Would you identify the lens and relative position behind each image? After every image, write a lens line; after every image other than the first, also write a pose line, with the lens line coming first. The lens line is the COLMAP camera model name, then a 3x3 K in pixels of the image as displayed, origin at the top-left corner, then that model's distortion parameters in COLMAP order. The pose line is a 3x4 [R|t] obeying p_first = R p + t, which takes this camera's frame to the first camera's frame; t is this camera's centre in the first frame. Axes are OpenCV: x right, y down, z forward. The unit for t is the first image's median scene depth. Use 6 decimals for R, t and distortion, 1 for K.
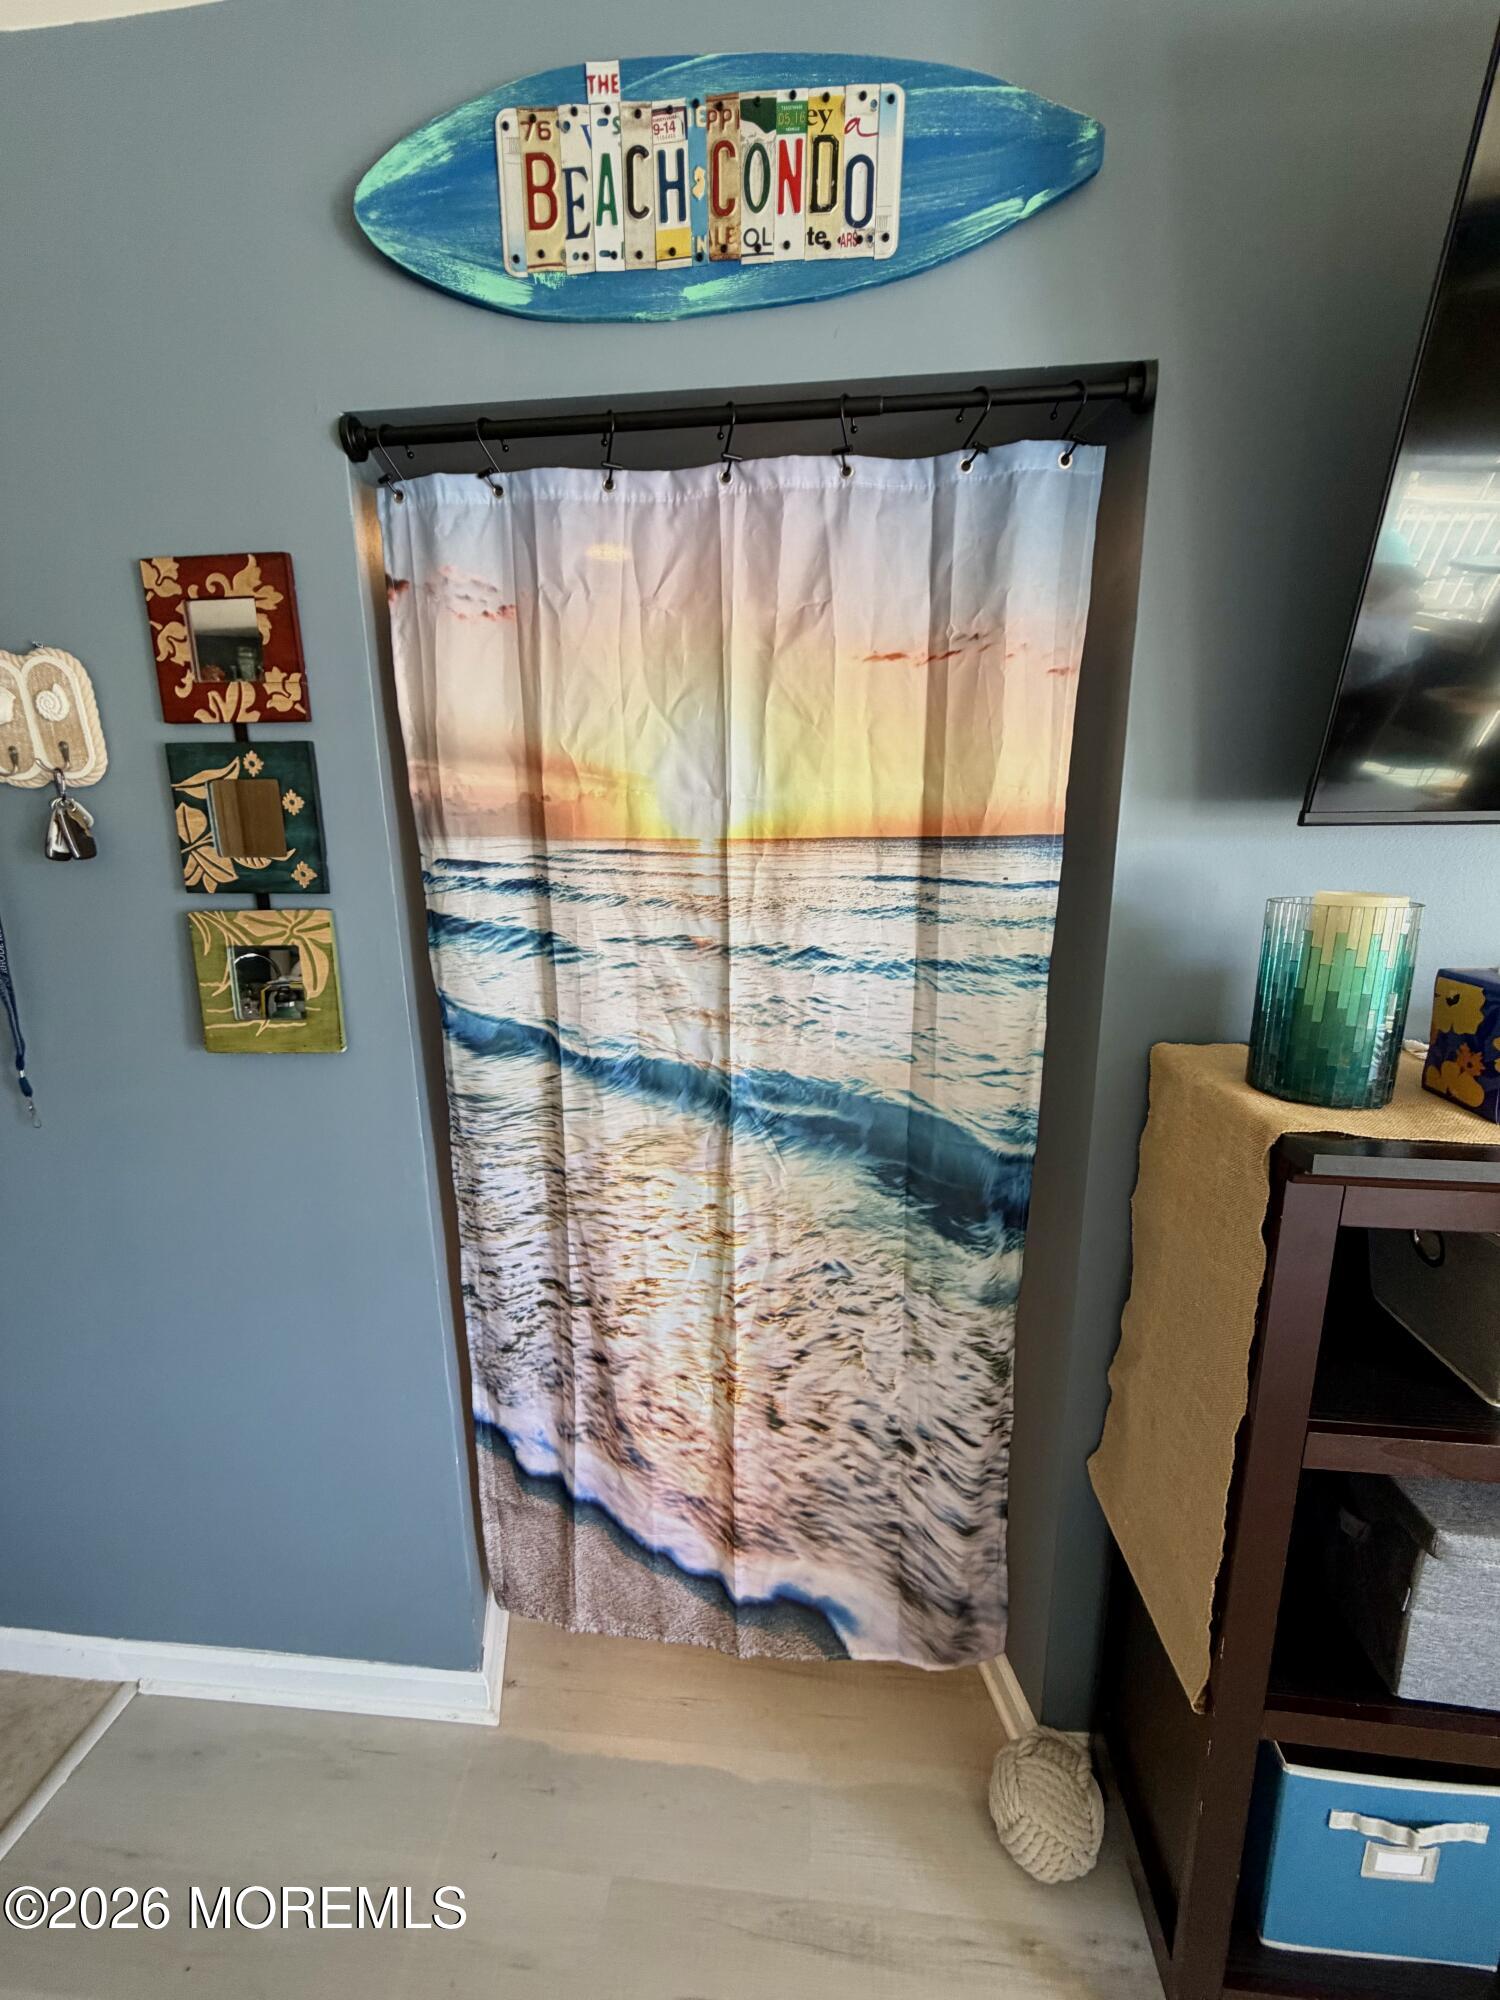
lens RADIAL K [[796.3, 0, 751.1], [0, 796.3, 995.5], [0, 0, 1]] dist [-0.000981, 0.000038]
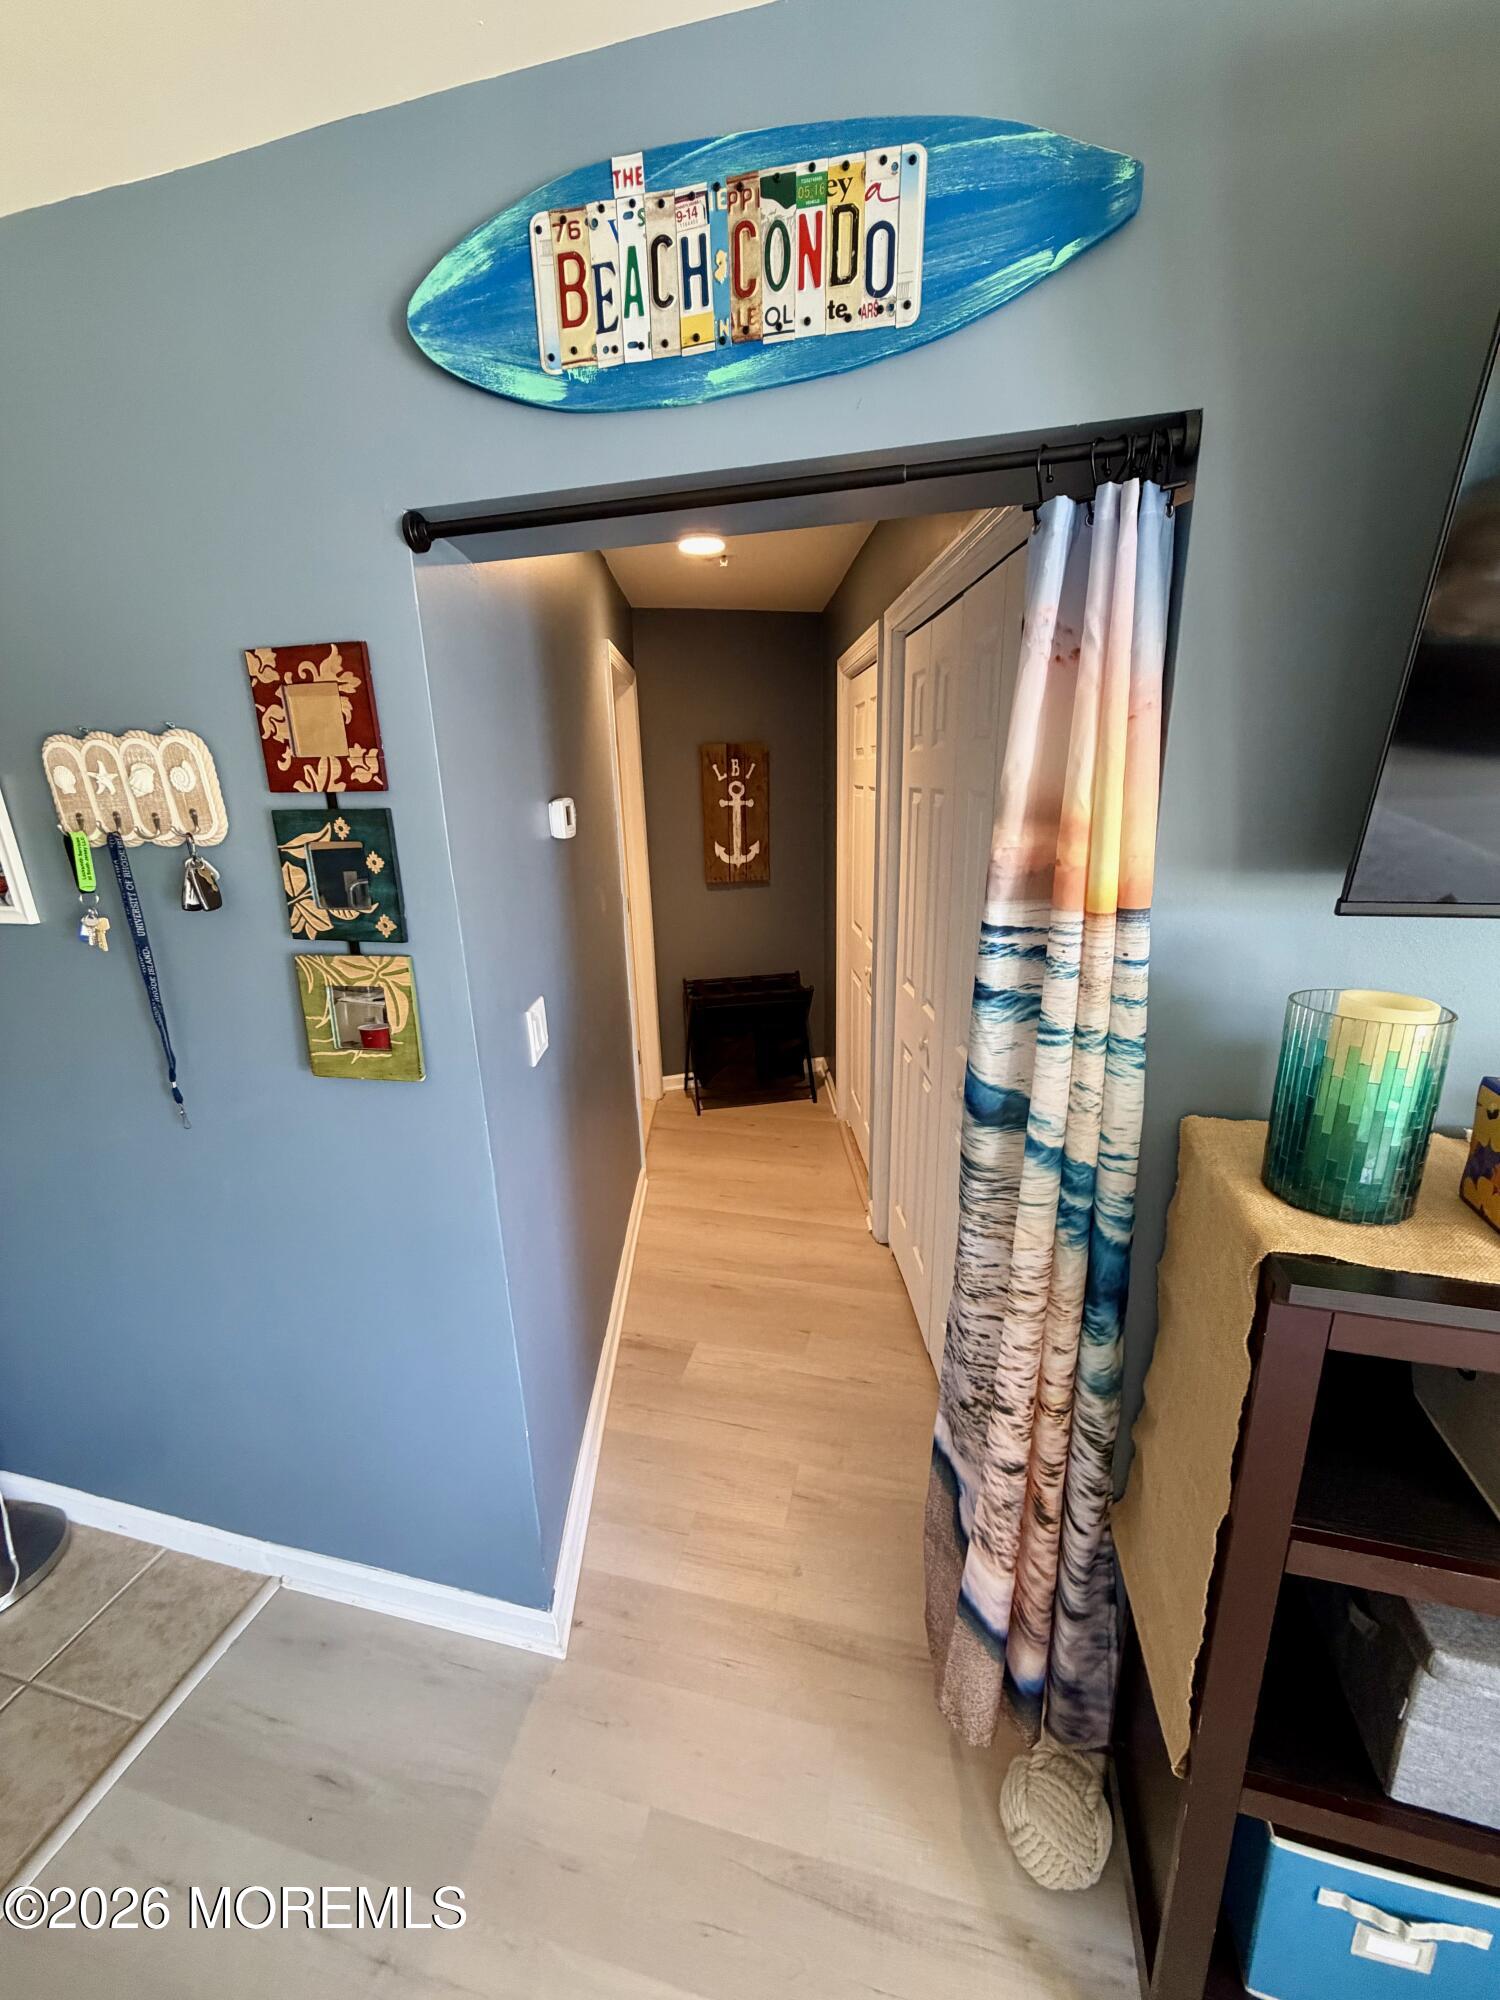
lens RADIAL K [[796.3, 0, 751.1], [0, 796.3, 995.5], [0, 0, 1]] dist [-0.000981, 0.000038]
pose [[0.988137, 0.024821, -0.151558, 0.145475], [-0.015626, 0.997981, 0.061560, -0.160534], [0.152780, -0.058461, 0.986530, -0.040838]]
